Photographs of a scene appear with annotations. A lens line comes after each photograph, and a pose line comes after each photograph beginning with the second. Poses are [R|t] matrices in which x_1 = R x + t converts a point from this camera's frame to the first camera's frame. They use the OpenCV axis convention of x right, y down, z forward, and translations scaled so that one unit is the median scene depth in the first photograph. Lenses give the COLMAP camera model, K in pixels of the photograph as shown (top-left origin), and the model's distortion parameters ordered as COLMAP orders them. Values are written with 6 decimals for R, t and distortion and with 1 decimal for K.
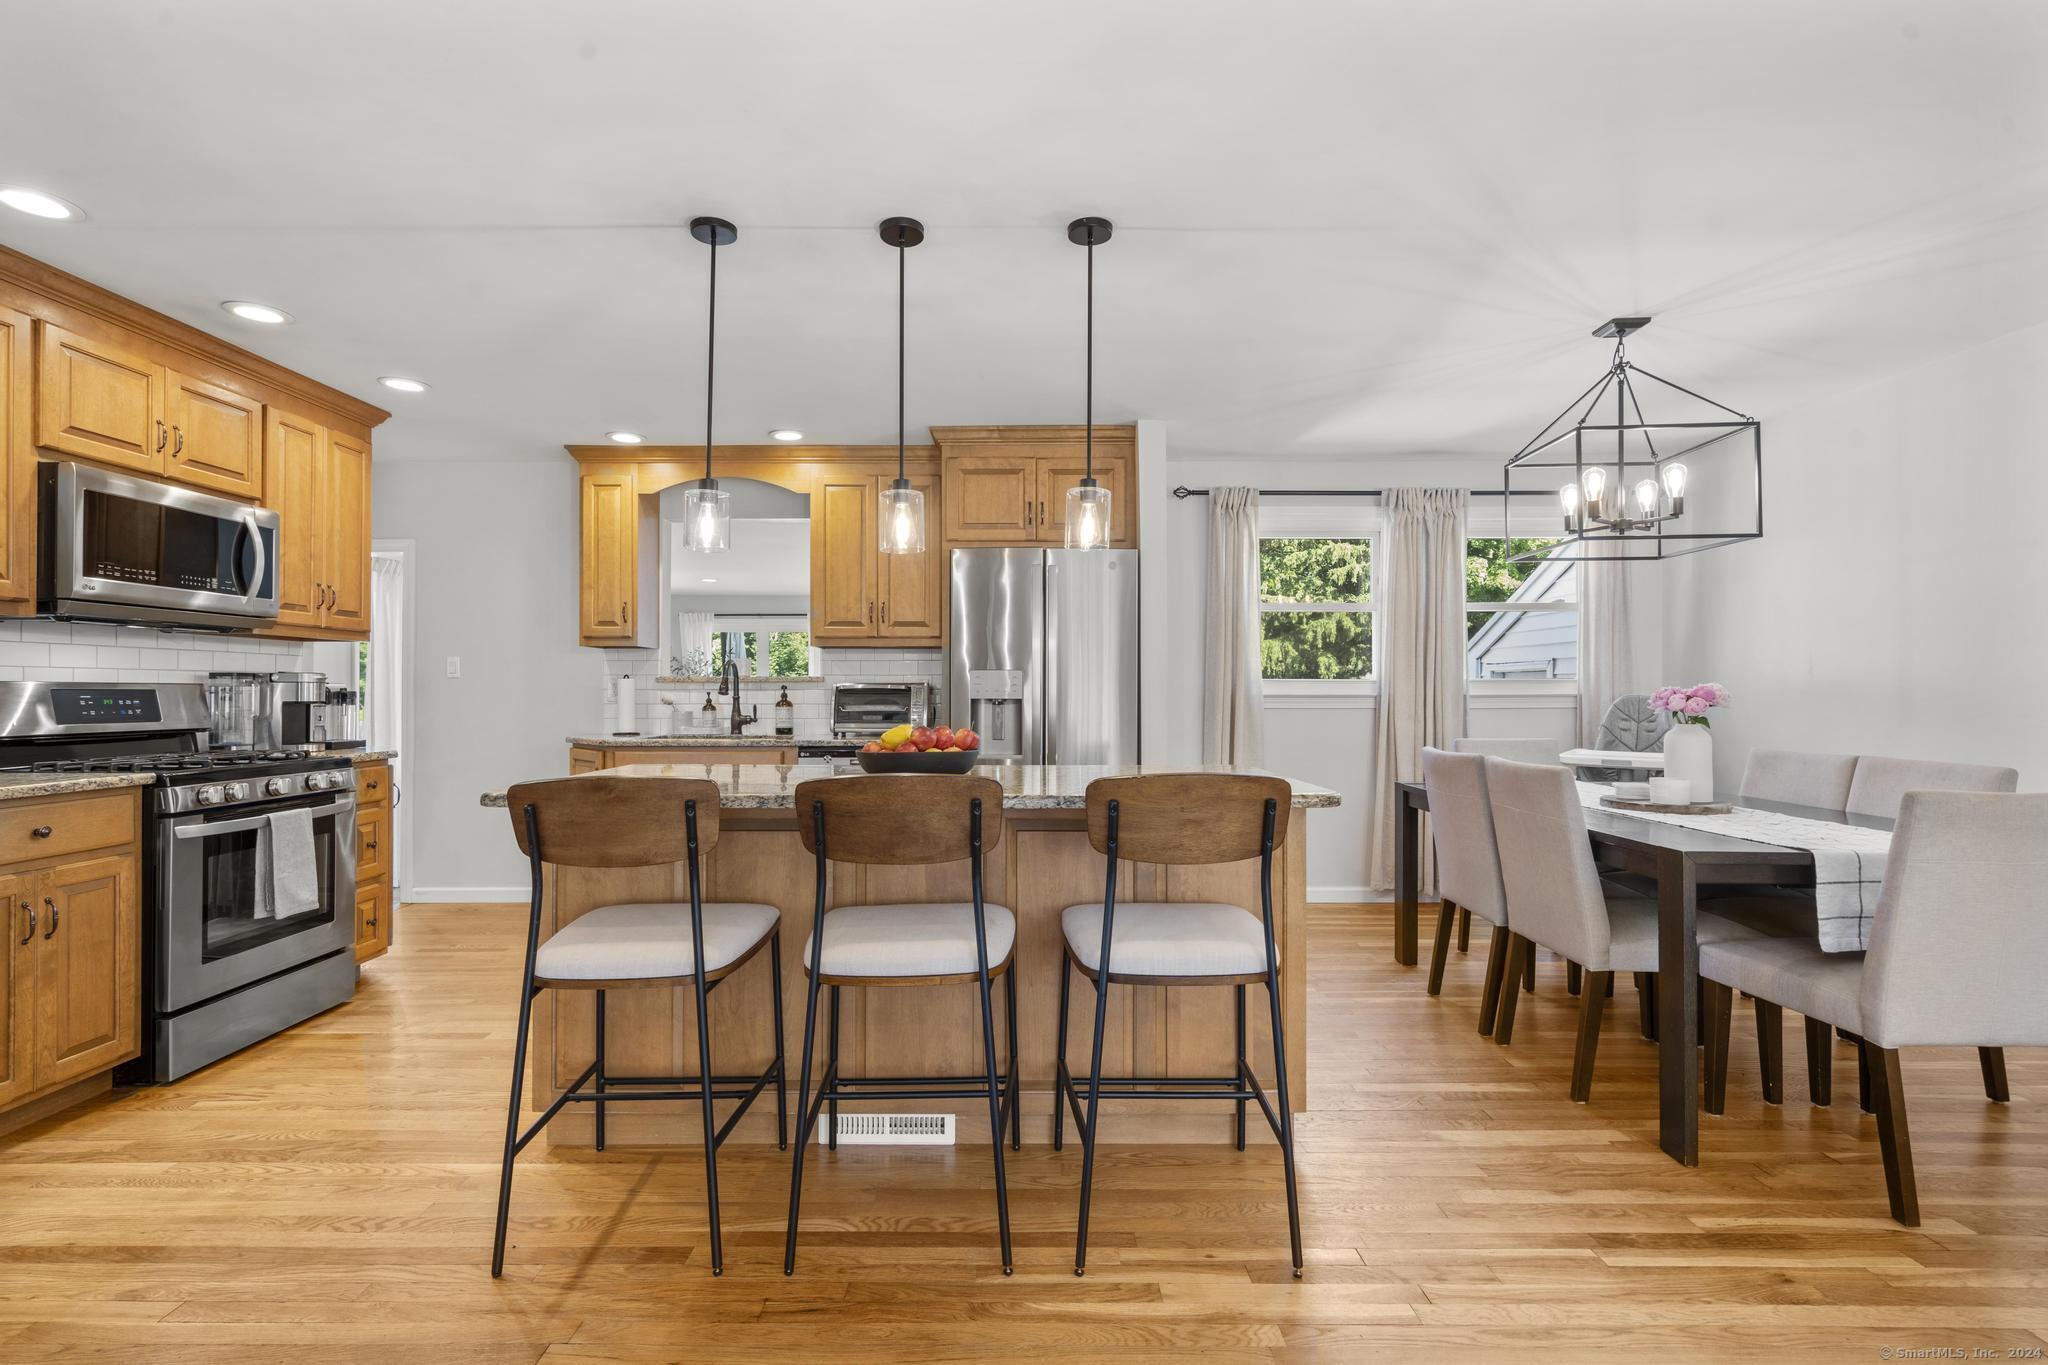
lens RADIAL K [[941.9, 0, 1008.4], [0, 941.9, 688.0], [0, 0, 1]] dist [-0.000208, 0.000707]
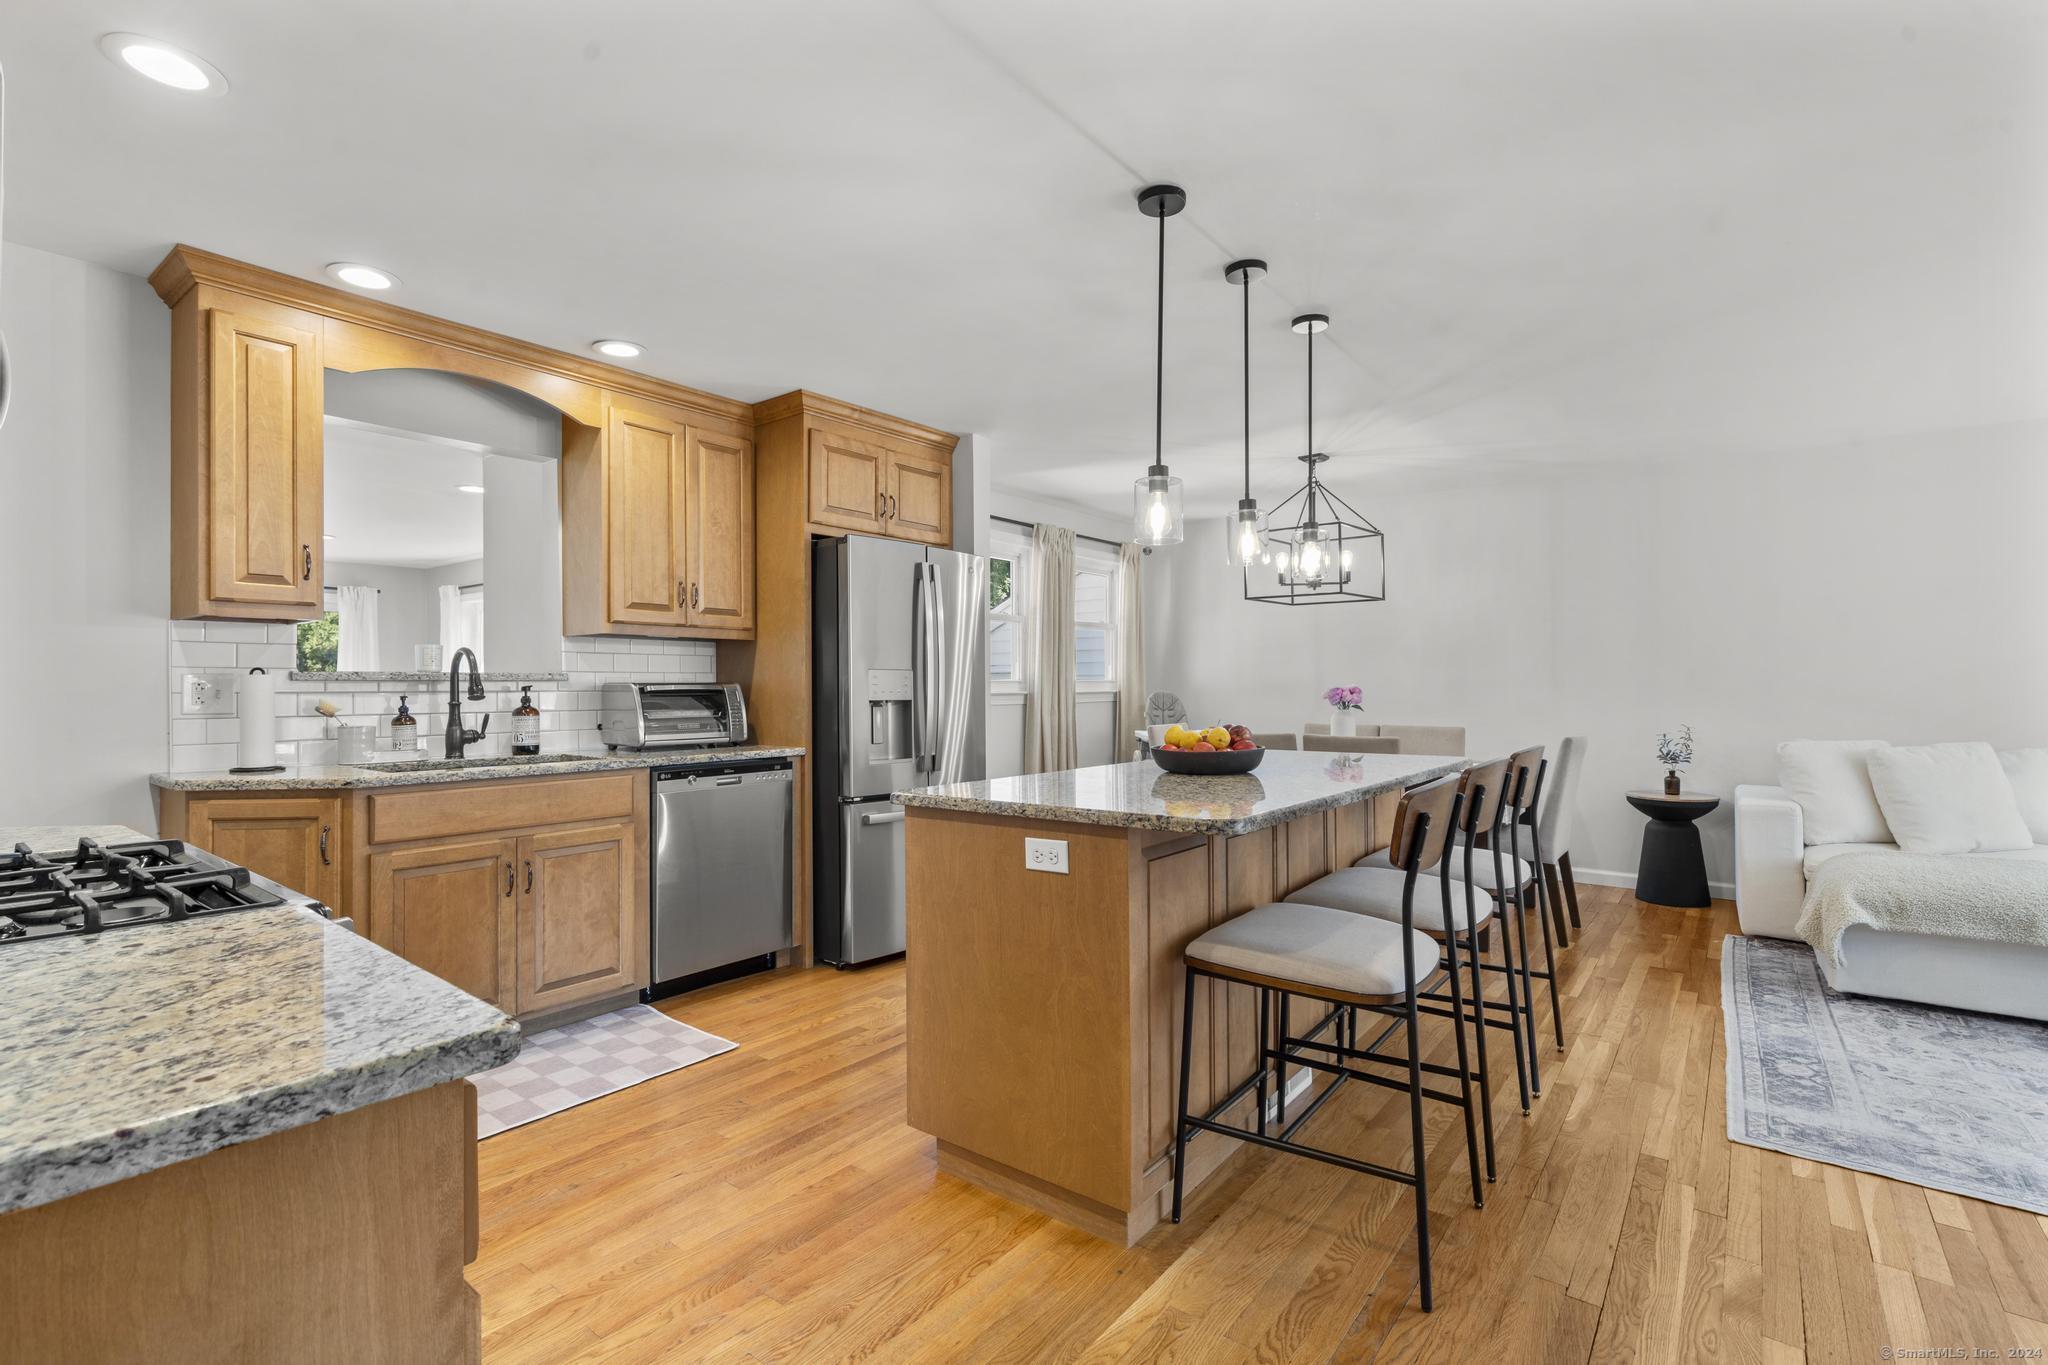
lens RADIAL K [[938.8, 0, 1013.6], [0, 938.8, 681.5], [0, 0, 1]] dist [-0.000299, 0.000950]
pose [[0.616921, 0.002232, 0.787022, -0.880789], [0.000552, 0.999995, -0.003269, -0.004937], [-0.787025, 0.002451, 0.616917, 0.421908]]
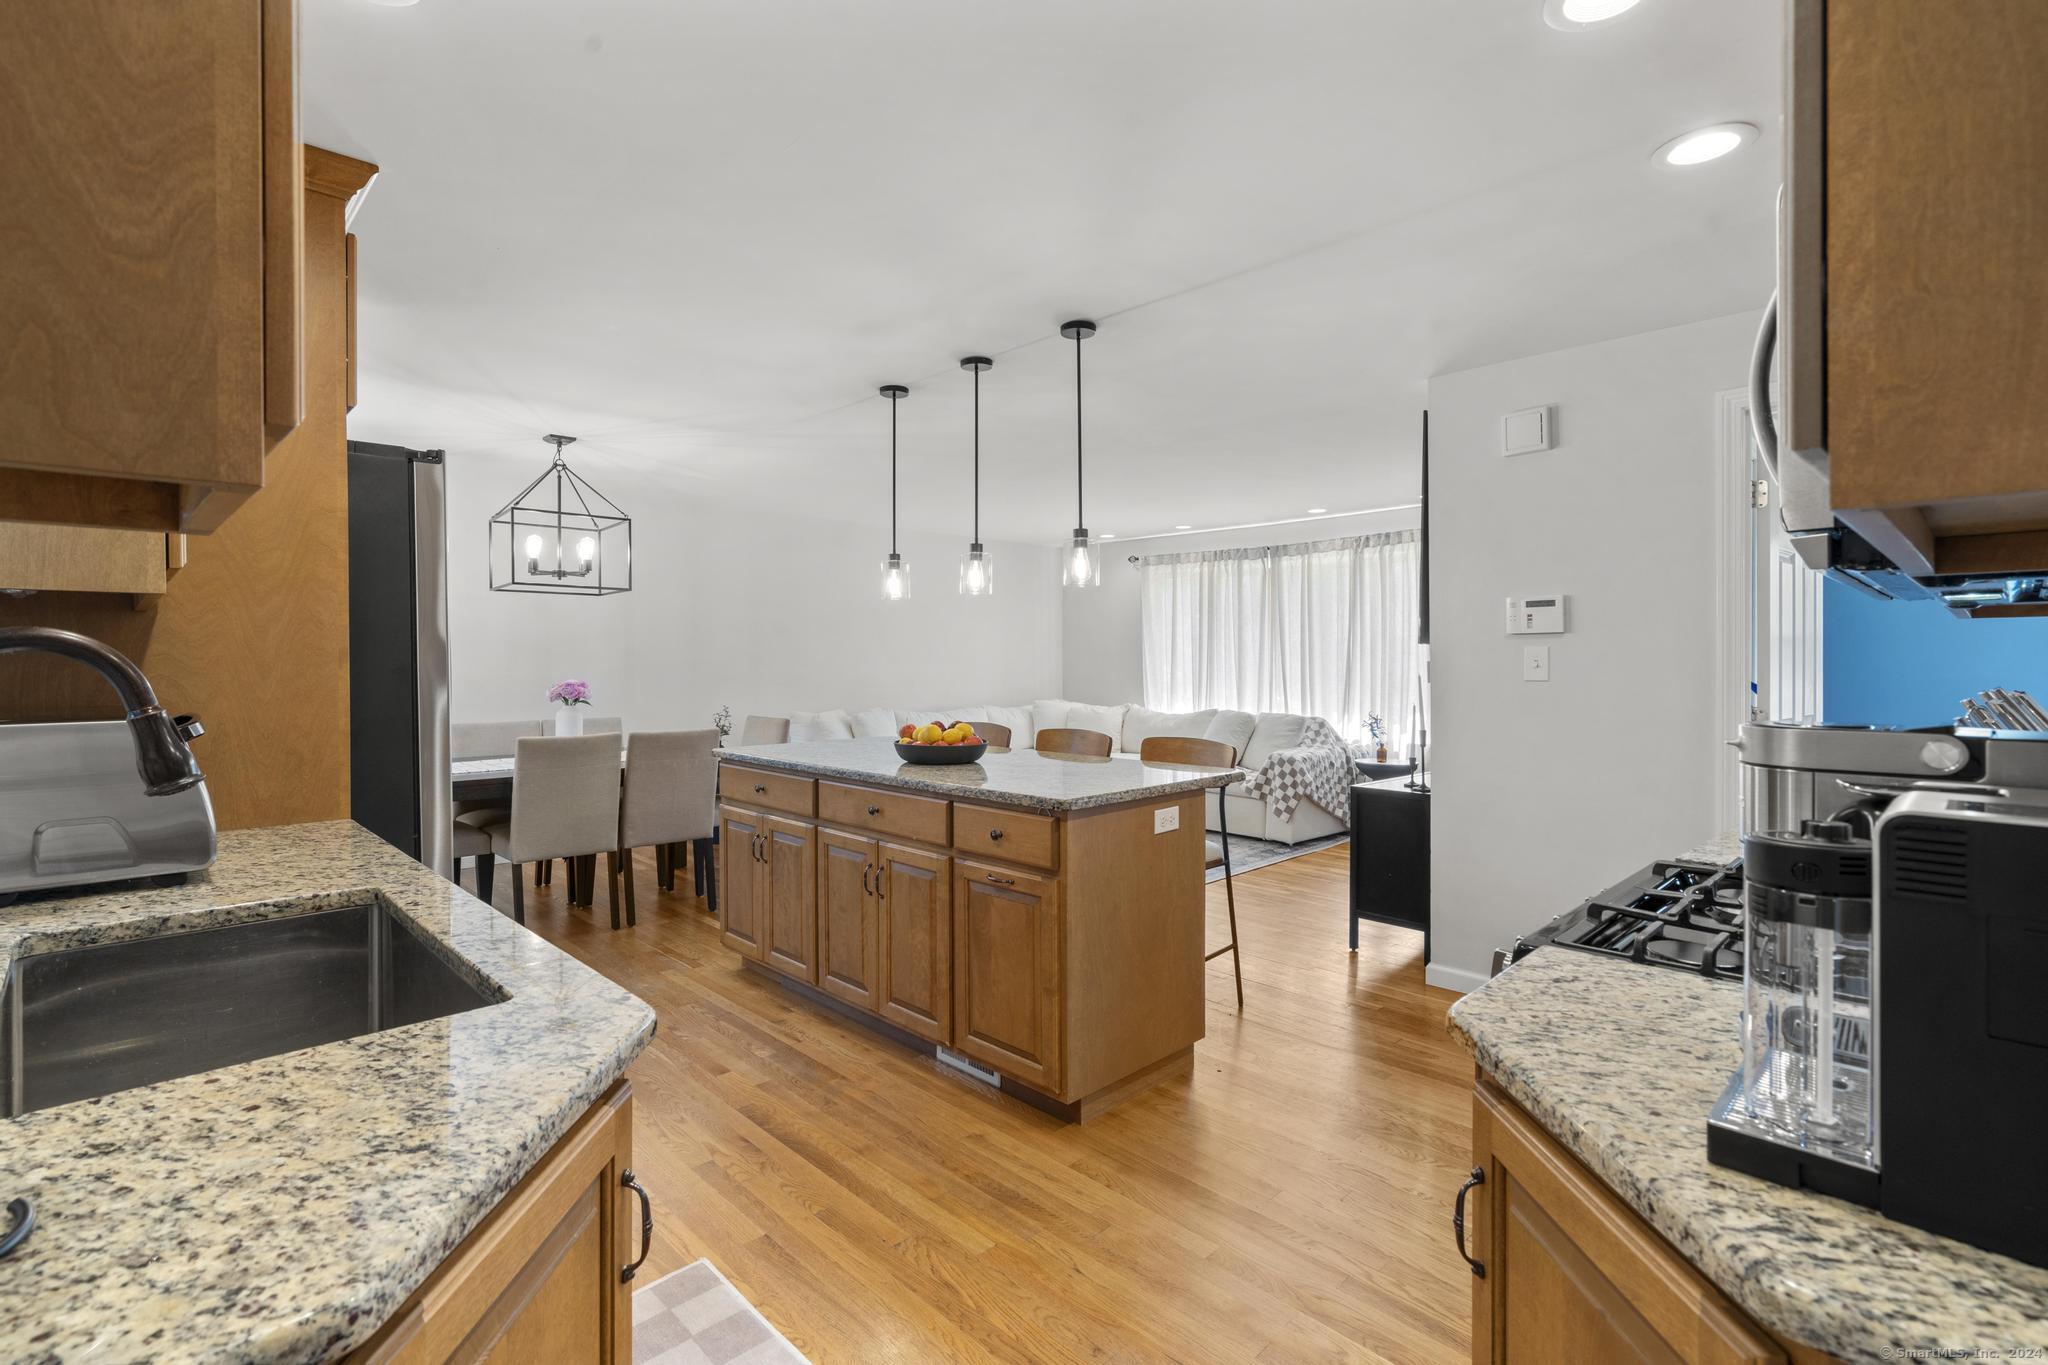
lens RADIAL K [[940.9, 0, 1017.3], [0, 940.9, 658.0], [0, 0, 1]] dist [0.000138, 0.000151]
pose [[-0.702218, 0.000584, 0.711962, -0.893154], [-0.002194, 0.999993, -0.002985, -0.037164], [-0.711958, -0.003658, -0.702212, 1.504075]]
